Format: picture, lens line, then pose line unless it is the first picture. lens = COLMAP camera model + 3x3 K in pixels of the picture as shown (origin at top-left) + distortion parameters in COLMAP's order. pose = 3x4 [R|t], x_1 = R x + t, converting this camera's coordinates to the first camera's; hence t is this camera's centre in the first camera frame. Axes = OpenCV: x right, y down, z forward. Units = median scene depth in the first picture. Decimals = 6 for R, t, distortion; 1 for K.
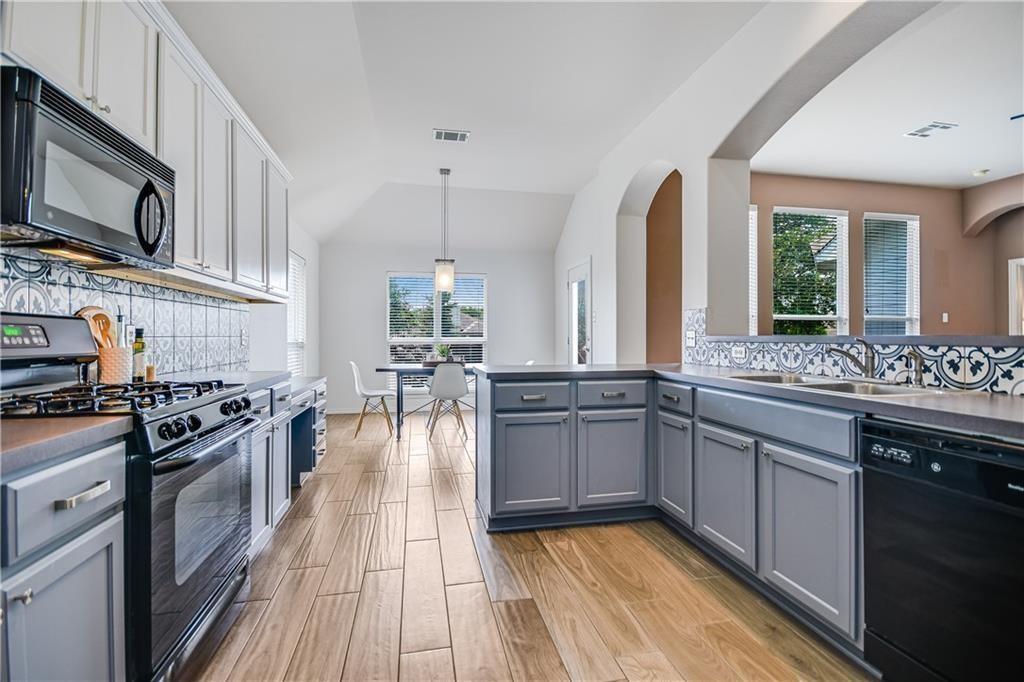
lens RADIAL K [[468.7, 0, 508.8], [0, 468.7, 337.1], [0, 0, 1]] dist [-0.000826, 0.000069]
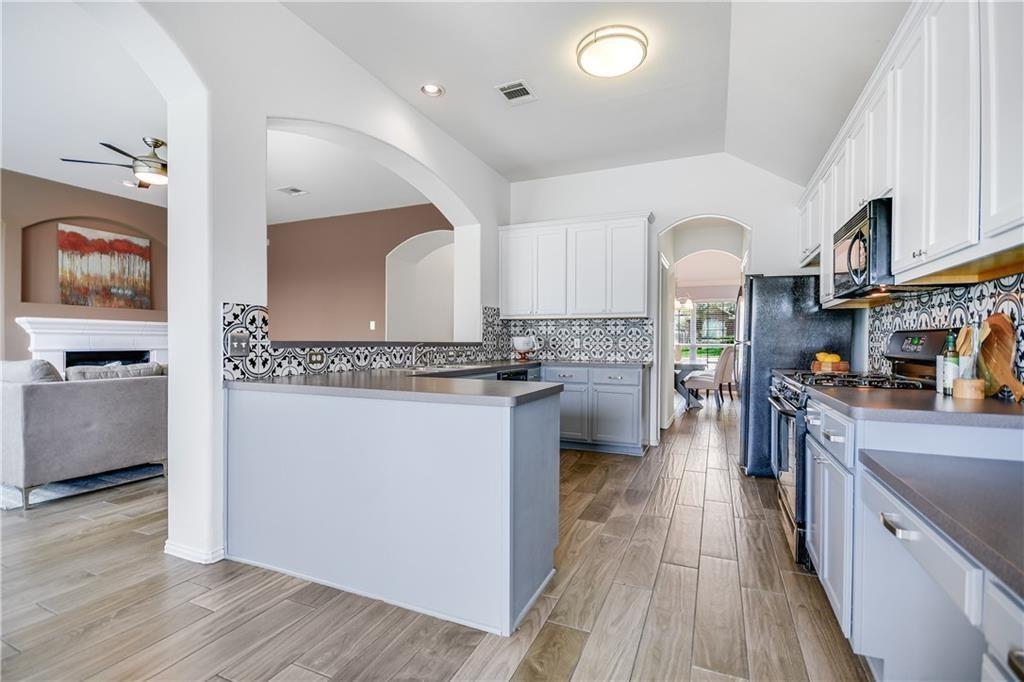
lens RADIAL K [[468.7, 0, 509.9], [0, 468.7, 339.7], [0, 0, 1]] dist [-0.000826, 0.000069]
pose [[-0.811101, -0.002833, 0.584899, -0.472242], [-0.003567, 0.999994, -0.000103, -0.008790], [-0.584895, -0.002170, -0.811106, 1.710285]]
